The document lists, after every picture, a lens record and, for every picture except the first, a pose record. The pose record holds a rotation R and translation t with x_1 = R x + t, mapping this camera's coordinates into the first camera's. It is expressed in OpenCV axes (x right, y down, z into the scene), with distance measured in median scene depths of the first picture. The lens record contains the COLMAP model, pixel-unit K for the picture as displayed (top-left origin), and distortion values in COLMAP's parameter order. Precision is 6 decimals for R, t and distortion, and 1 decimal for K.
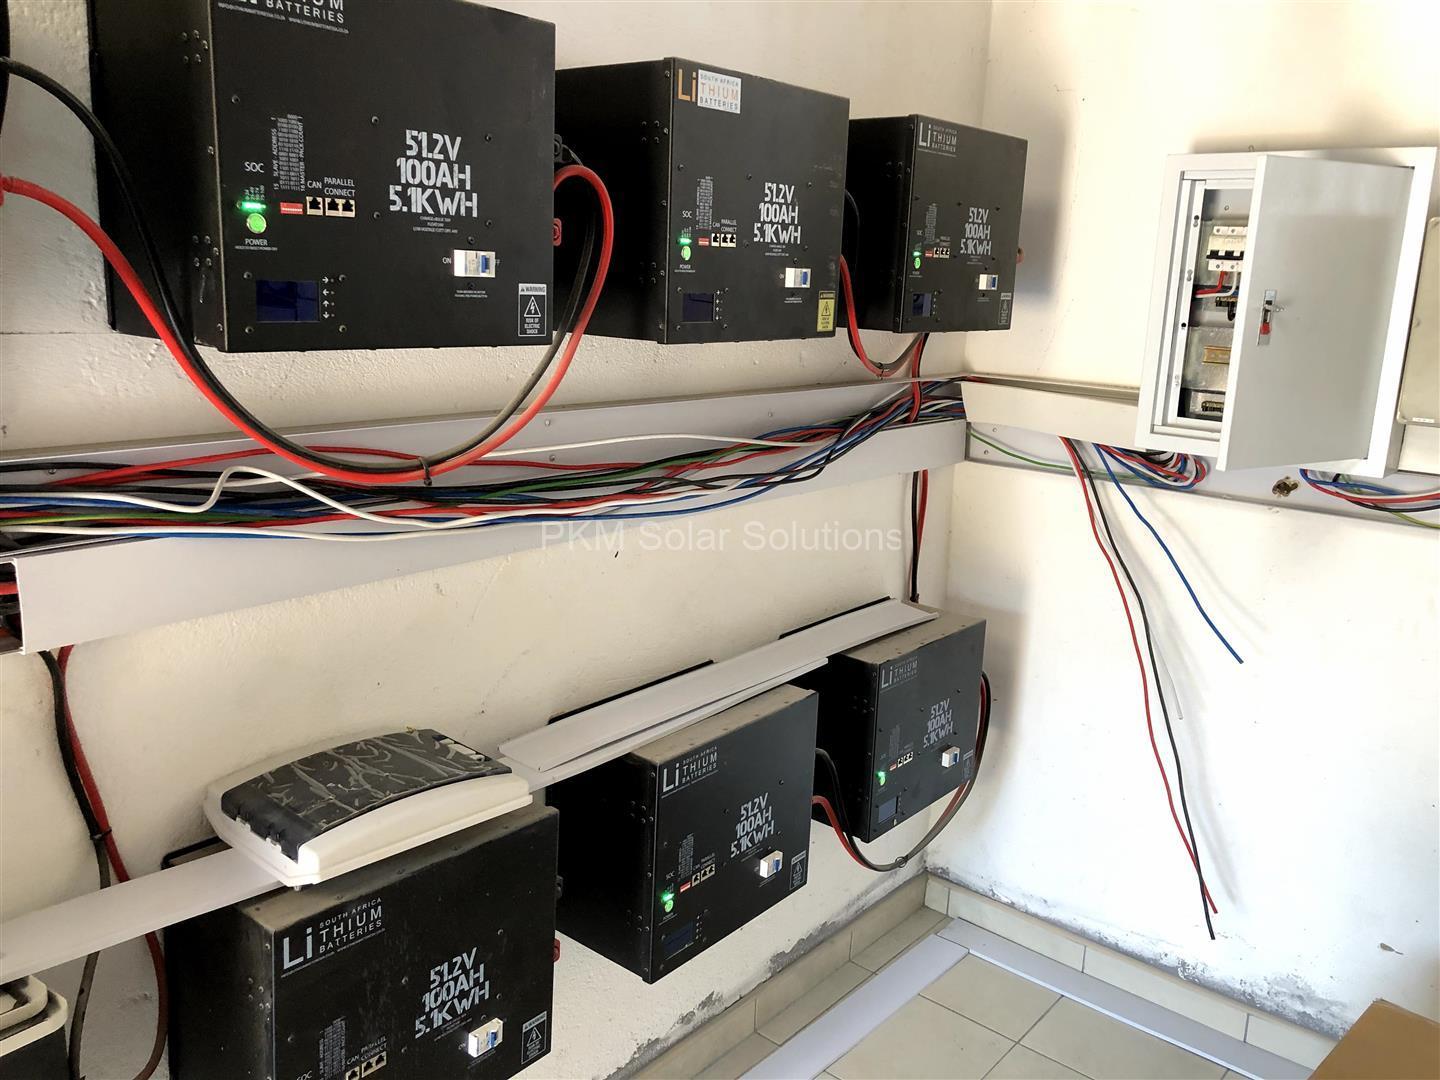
lens RADIAL K [[1181.2, 0, 730.8], [0, 1181.2, 524.7], [0, 0, 1]] dist [0.038170, -0.033103]
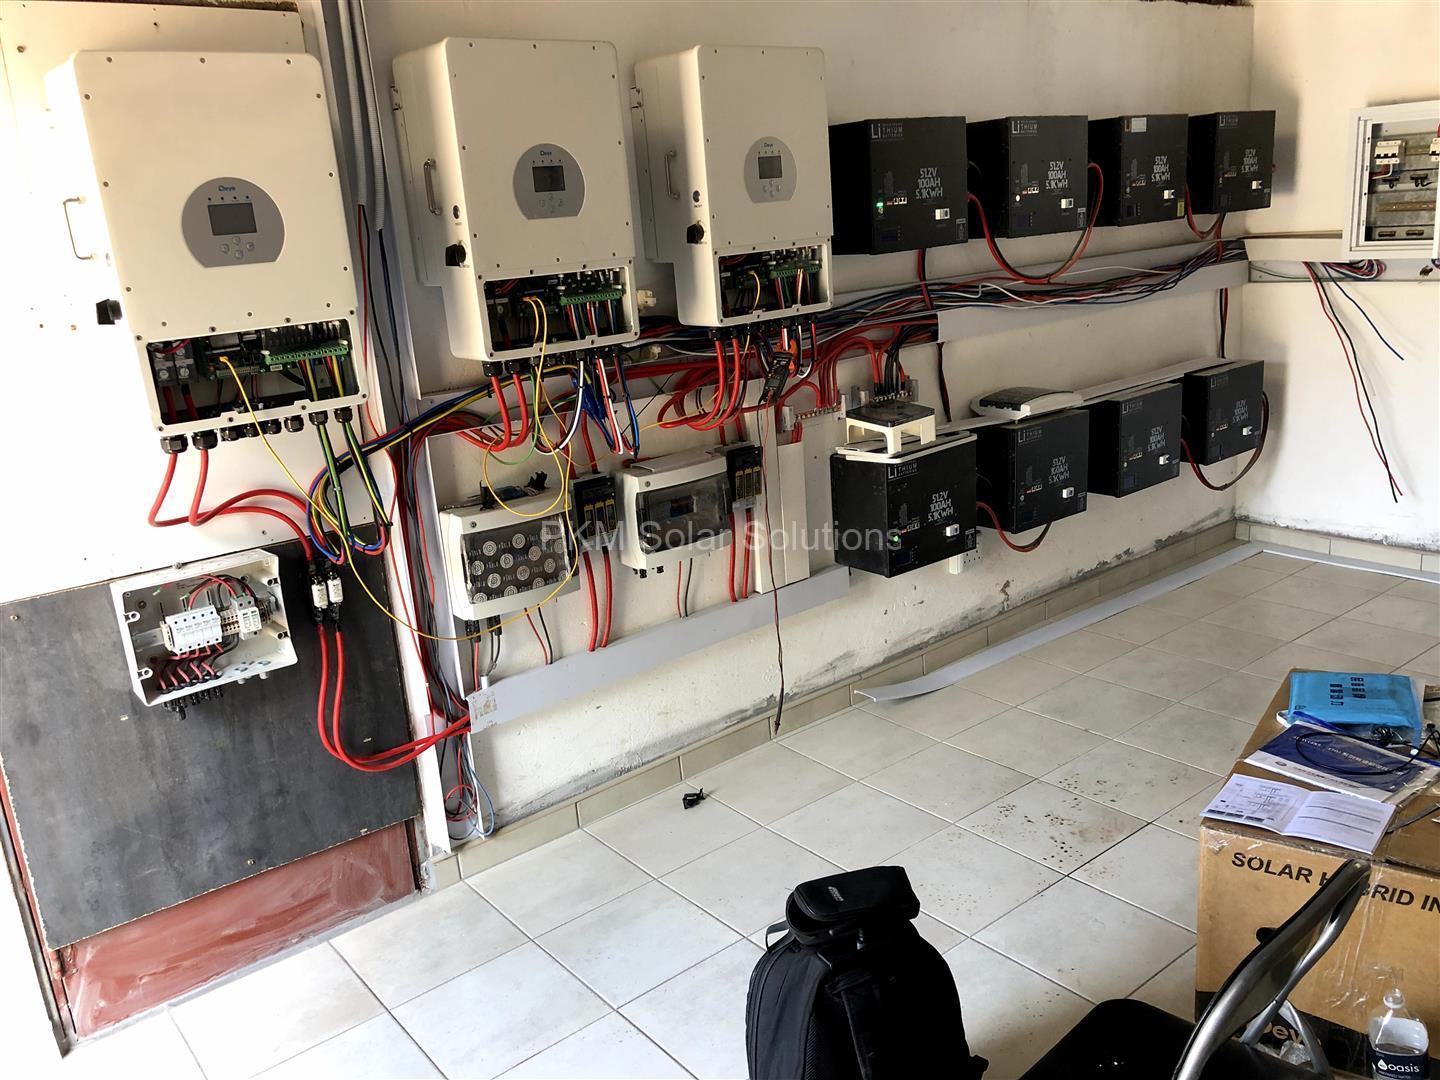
lens RADIAL K [[1181.2, 0, 725.6], [0, 1181.2, 535.0], [0, 0, 1]] dist [0.038170, -0.033103]
pose [[0.973332, -0.056688, -0.222286, -0.287338], [0.069466, 0.996326, 0.050089, 0.262516], [0.218630, -0.064195, 0.973694, -1.406832]]
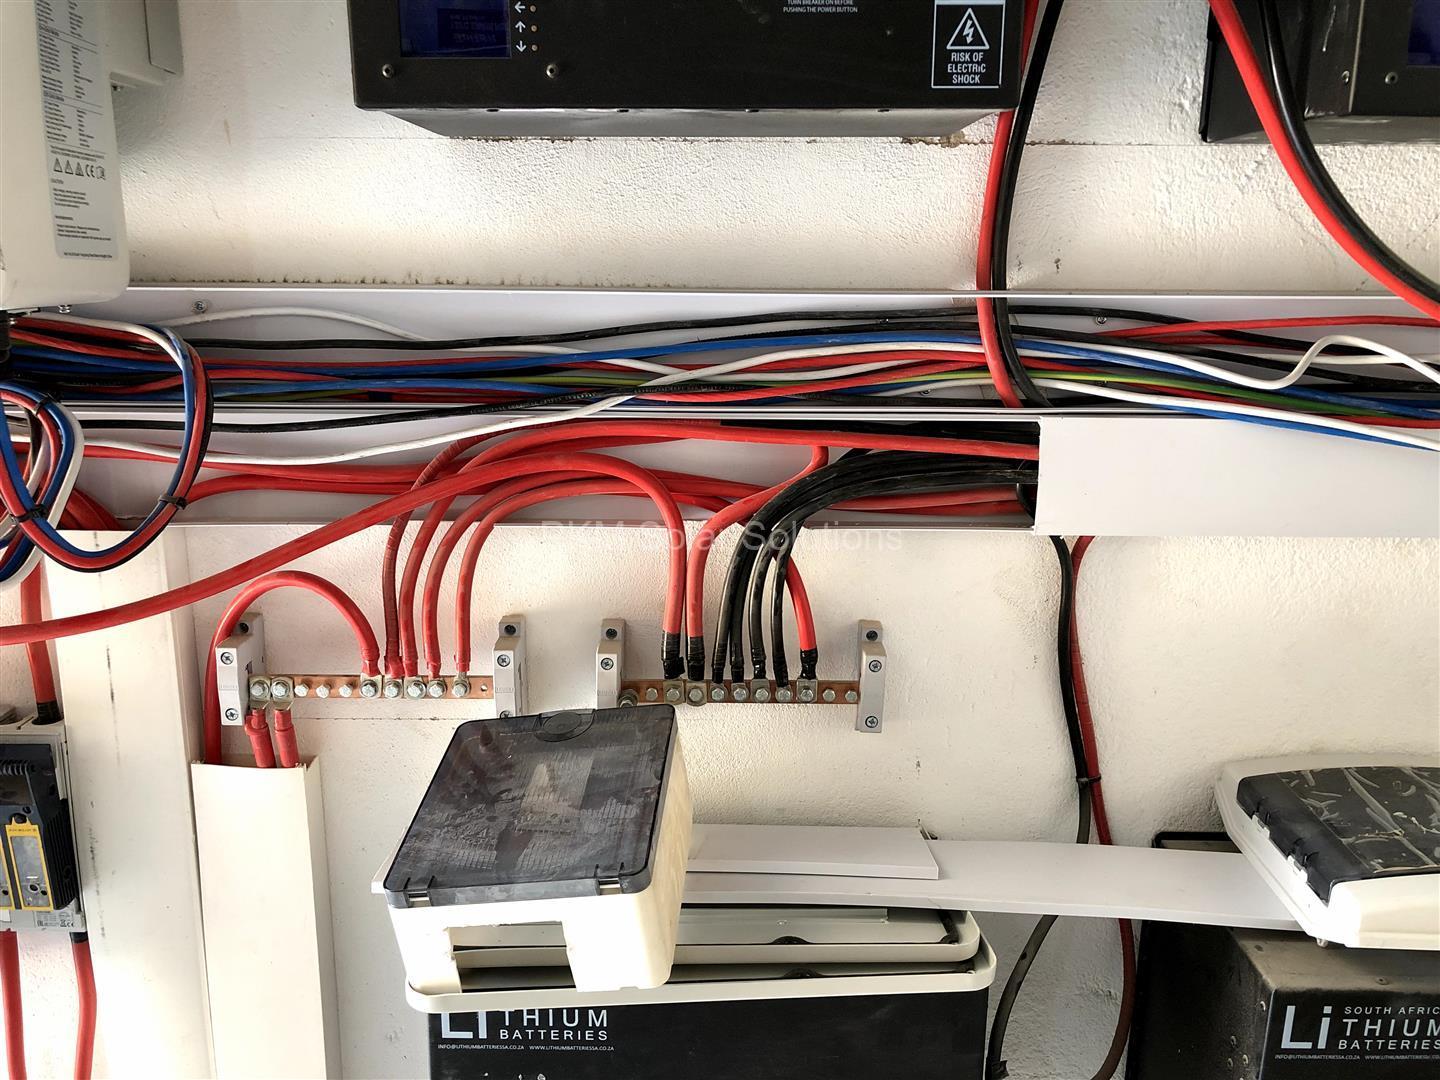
lens RADIAL K [[1181.2, 0, 724.6], [0, 1181.2, 519.2], [0, 0, 1]] dist [0.038170, -0.033103]
pose [[0.632622, 0.138366, -0.762001, -0.060792], [-0.146475, 0.987529, 0.057712, 0.049934], [0.760483, 0.075104, 0.645000, 0.183724]]
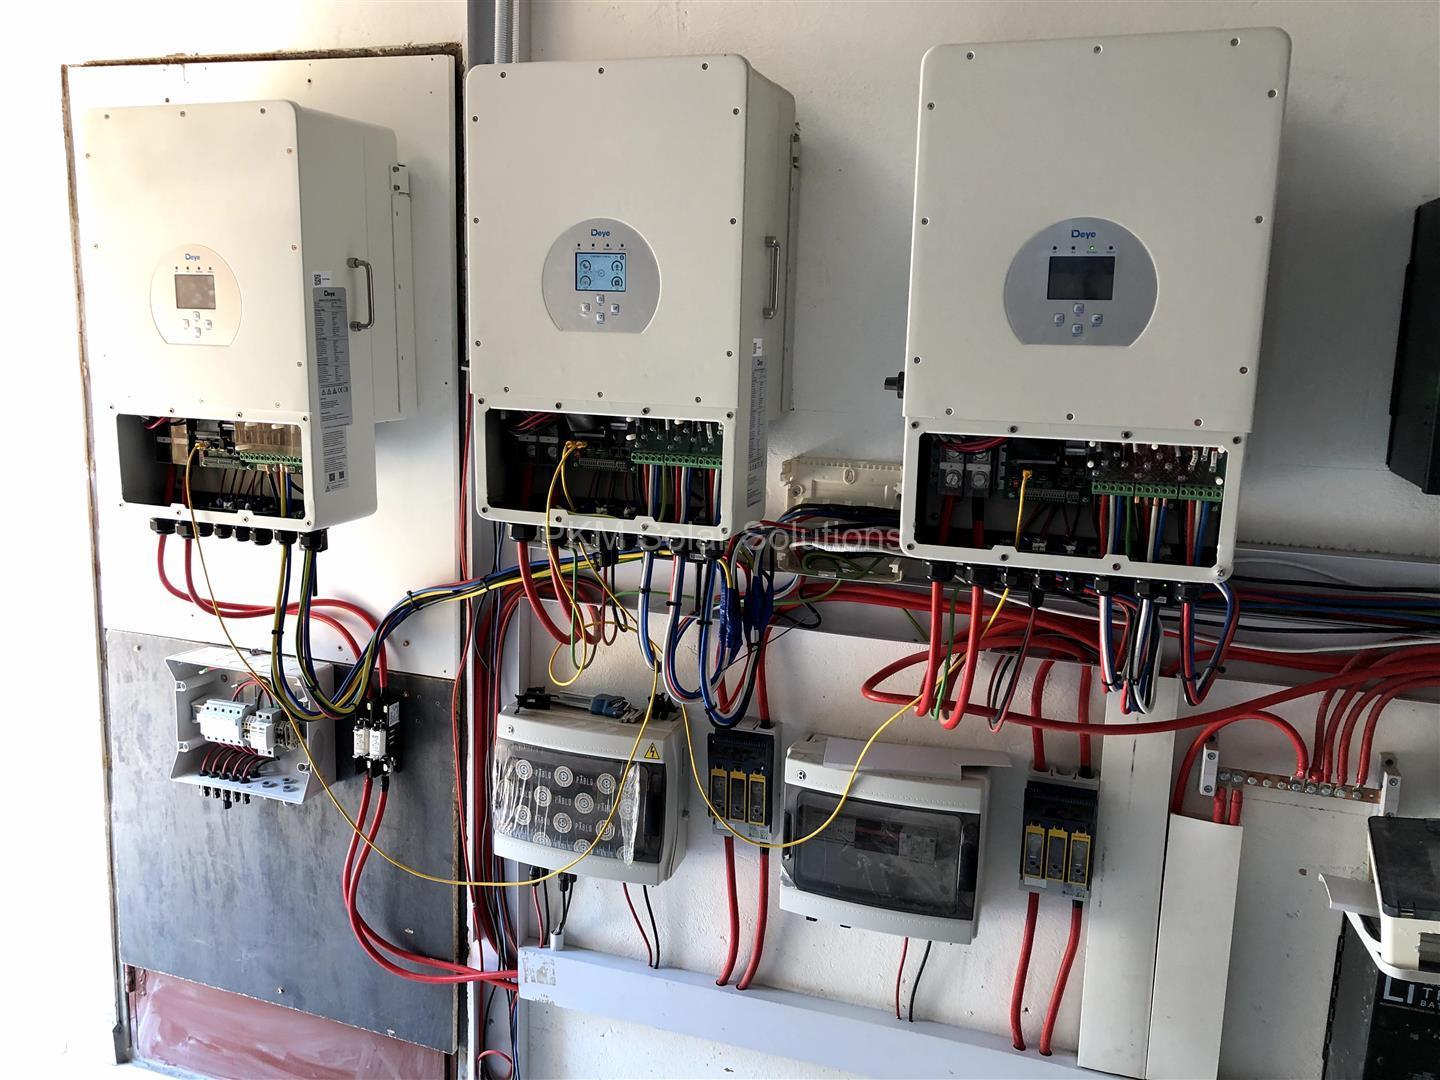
lens RADIAL K [[1181.2, 0, 719.7], [0, 1181.2, 521.6], [0, 0, 1]] dist [0.038170, -0.033103]
pose [[0.341080, 0.124914, -0.931698, 0.098952], [-0.214212, 0.975383, 0.052352, 0.031870], [0.915302, 0.181725, 0.359442, -0.328608]]
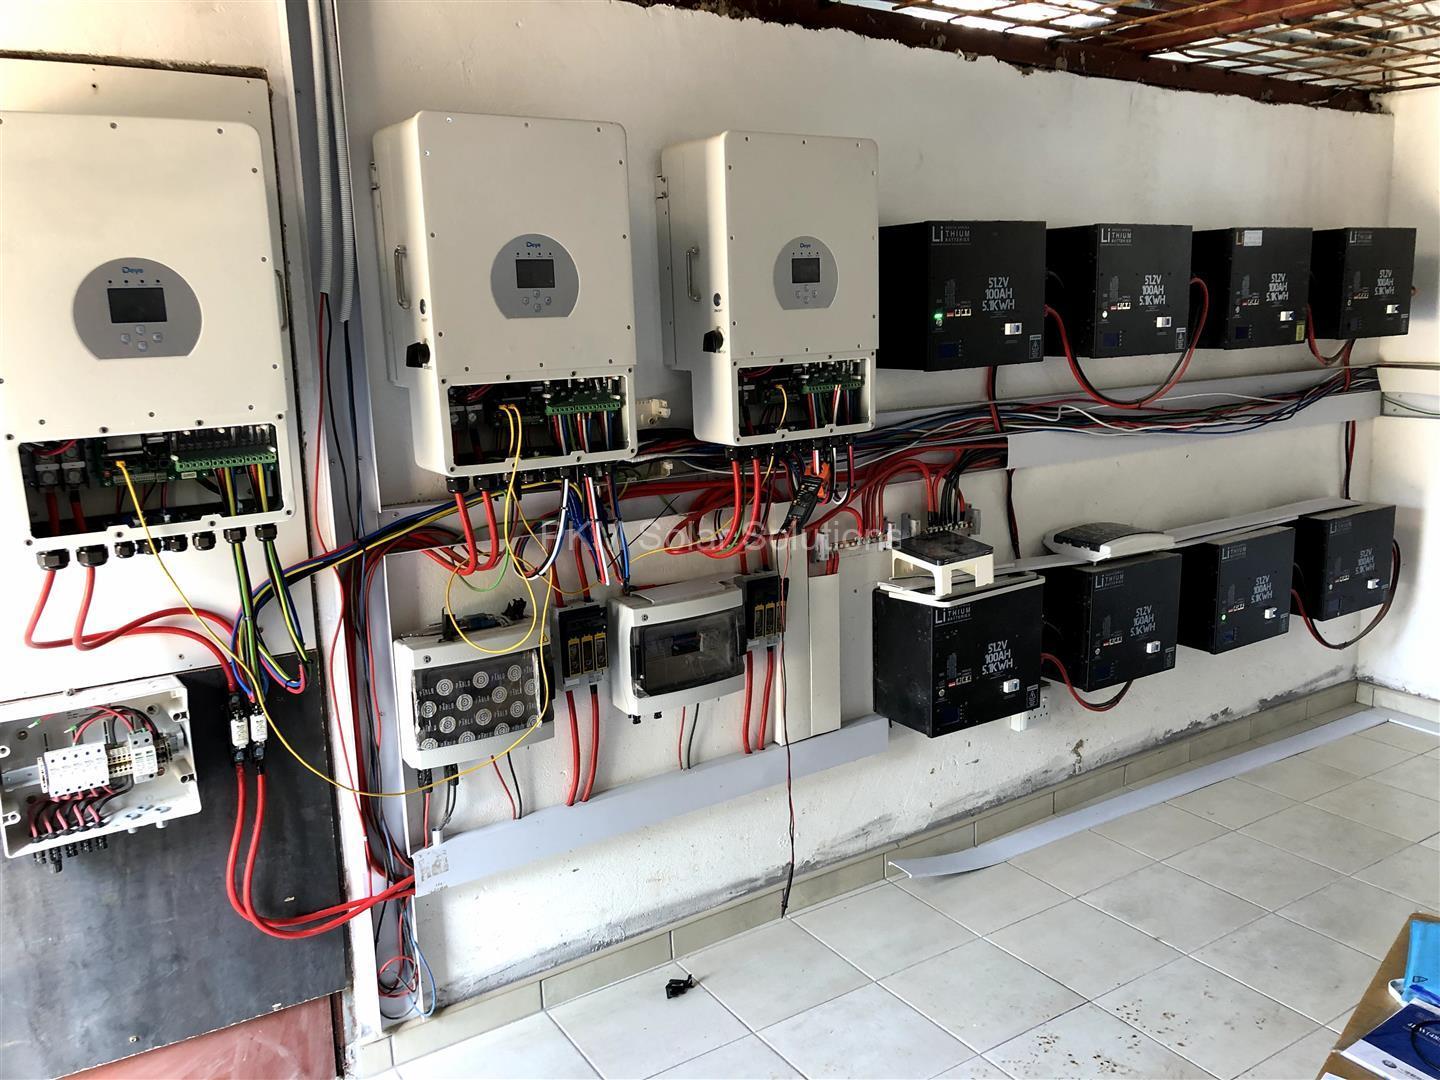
lens RADIAL K [[1181.2, 0, 732.0], [0, 1181.2, 528.8], [0, 0, 1]] dist [0.038170, -0.033103]
pose [[0.952785, -0.010660, -0.303458, -0.220915], [0.003015, 0.999666, -0.025648, 0.197573], [0.303630, 0.023522, 0.952500, -1.169475]]
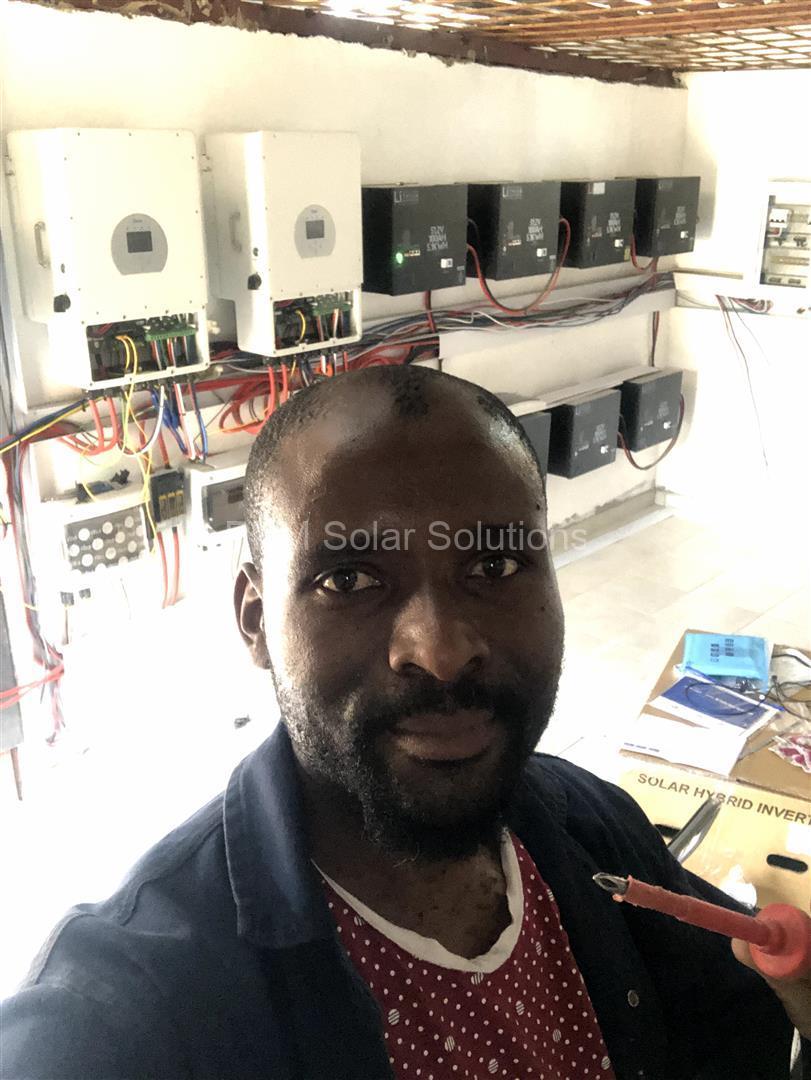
lens RADIAL K [[1017.3, 0, 399.9], [0, 1017.3, 538.5], [0, 0, 1]] dist [0.037356, 0.000000]
pose [[0.997437, -0.021975, -0.068099, -0.307671], [0.031548, 0.989239, 0.142865, 0.132235], [0.064227, -0.144647, 0.987397, -1.560762]]
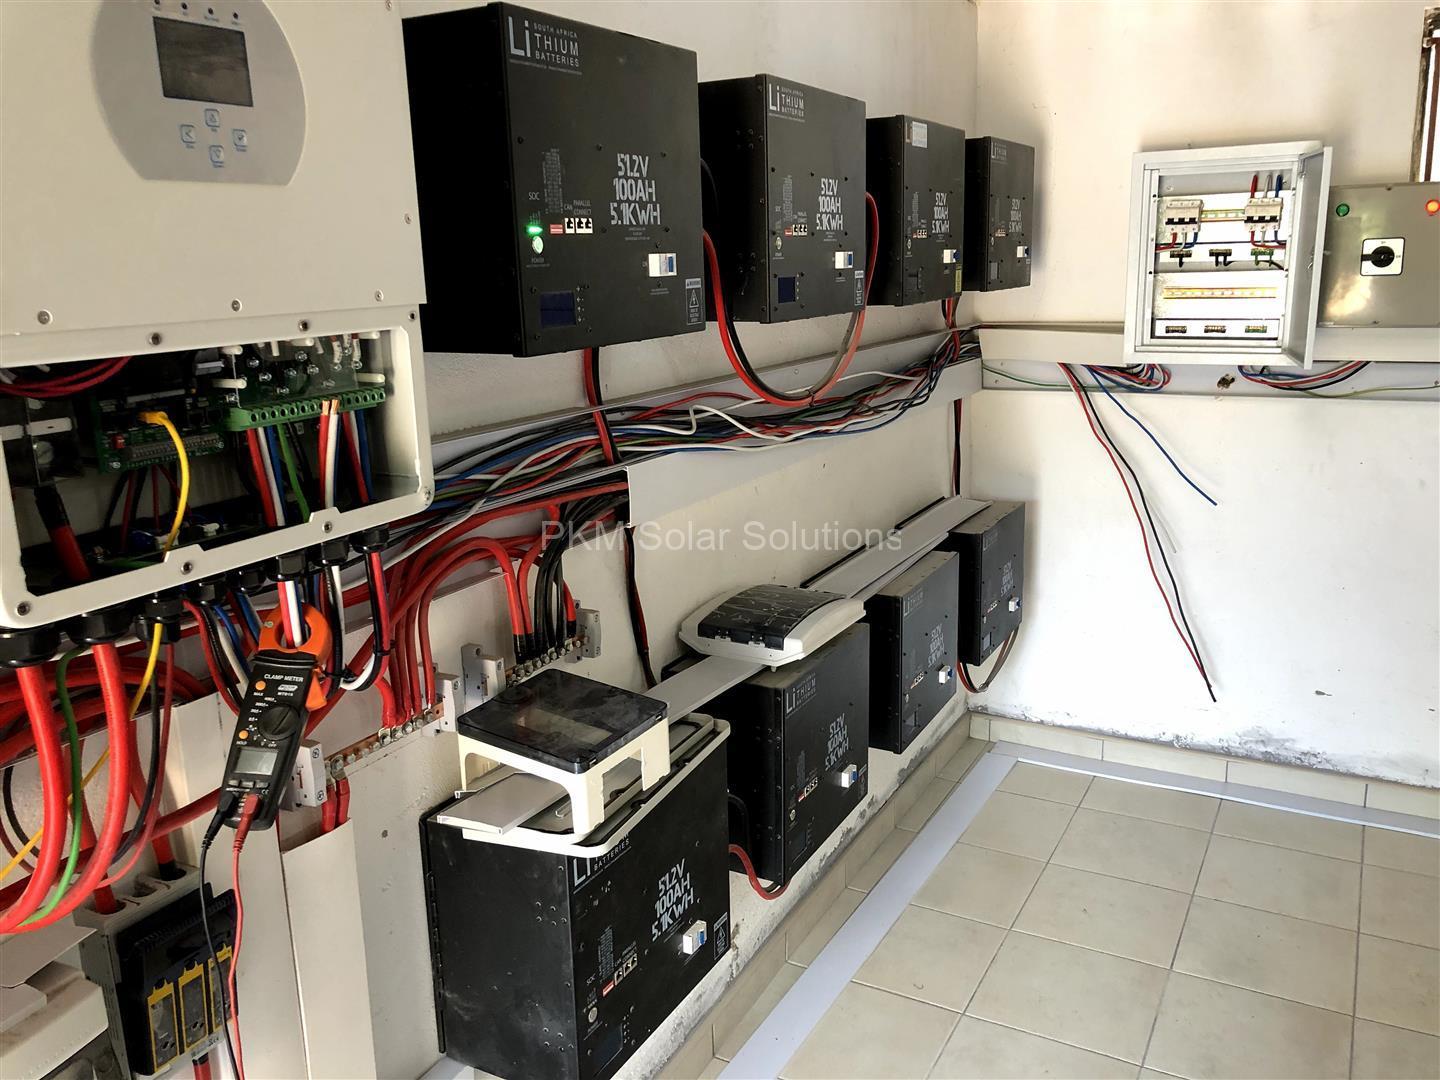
lens RADIAL K [[1181.2, 0, 730.7], [0, 1181.2, 530.6], [0, 0, 1]] dist [0.038170, -0.033103]
pose [[0.978265, -0.111179, 0.175036, -0.449981], [0.108407, 0.993783, 0.025353, 0.053417], [-0.176766, -0.005827, 0.984236, -0.346121]]
